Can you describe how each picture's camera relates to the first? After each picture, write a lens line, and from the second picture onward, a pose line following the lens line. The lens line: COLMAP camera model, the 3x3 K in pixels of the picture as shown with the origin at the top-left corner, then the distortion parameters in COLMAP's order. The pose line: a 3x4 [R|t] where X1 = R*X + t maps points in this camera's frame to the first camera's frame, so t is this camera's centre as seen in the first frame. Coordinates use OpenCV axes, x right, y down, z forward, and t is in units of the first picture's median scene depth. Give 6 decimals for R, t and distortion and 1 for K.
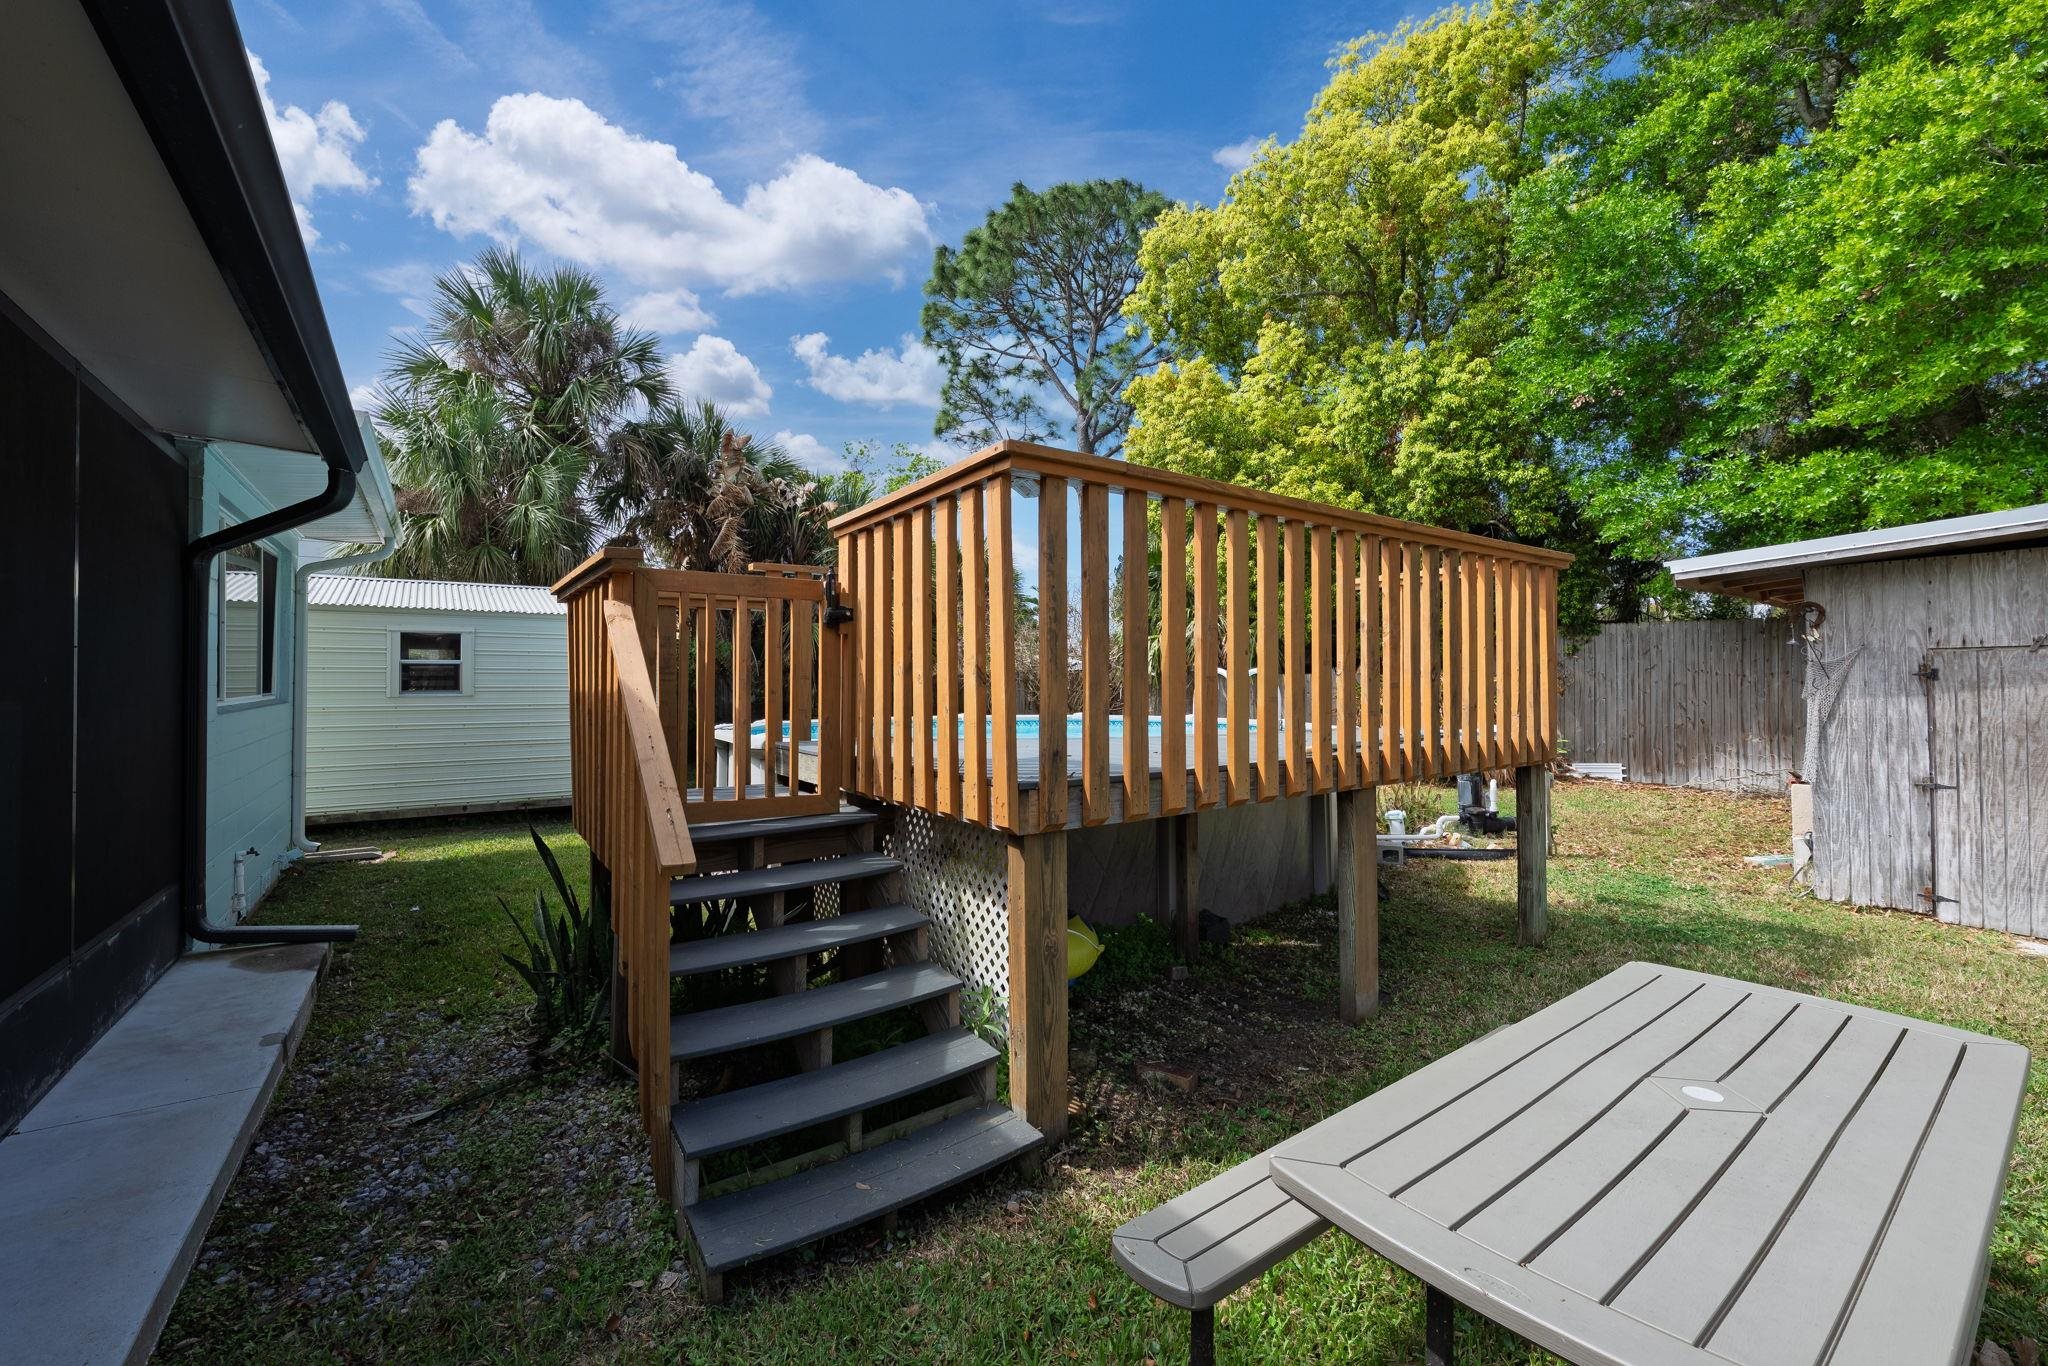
lens RADIAL K [[815.2, 0, 1023.7], [0, 815.2, 674.7], [0, 0, 1]] dist [0.005692, -0.002632]
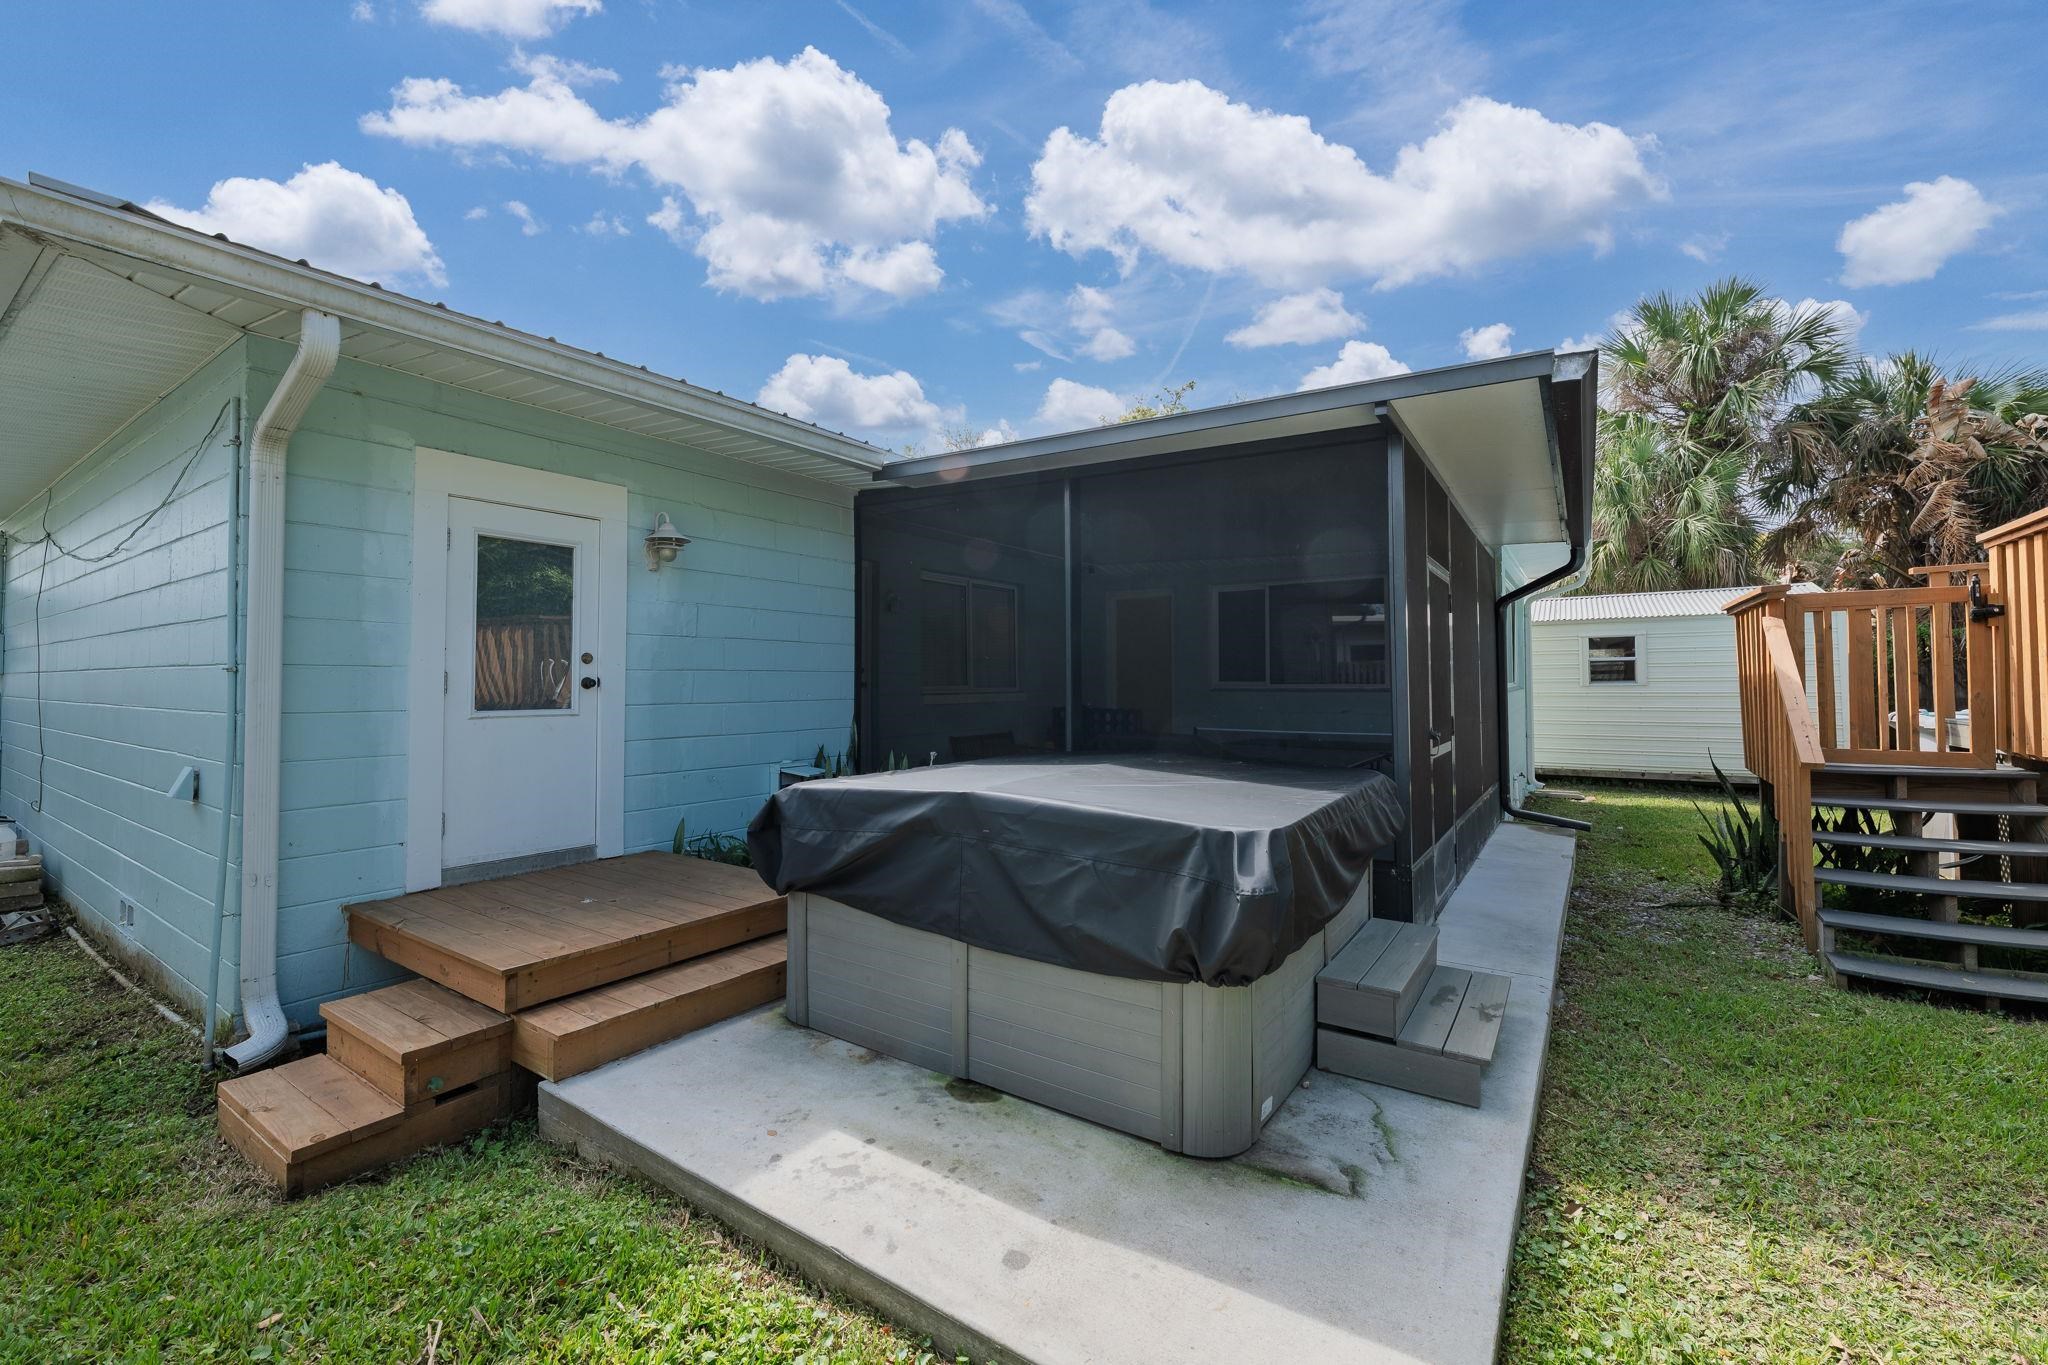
lens RADIAL K [[815.2, 0, 1022.2], [0, 815.2, 663.2], [0, 0, 1]] dist [0.005692, -0.002632]
pose [[0.341524, -0.024997, -0.939541, 0.133198], [0.014635, 0.999667, -0.021277, 0.003607], [0.939759, -0.006483, 0.341776, -0.246563]]
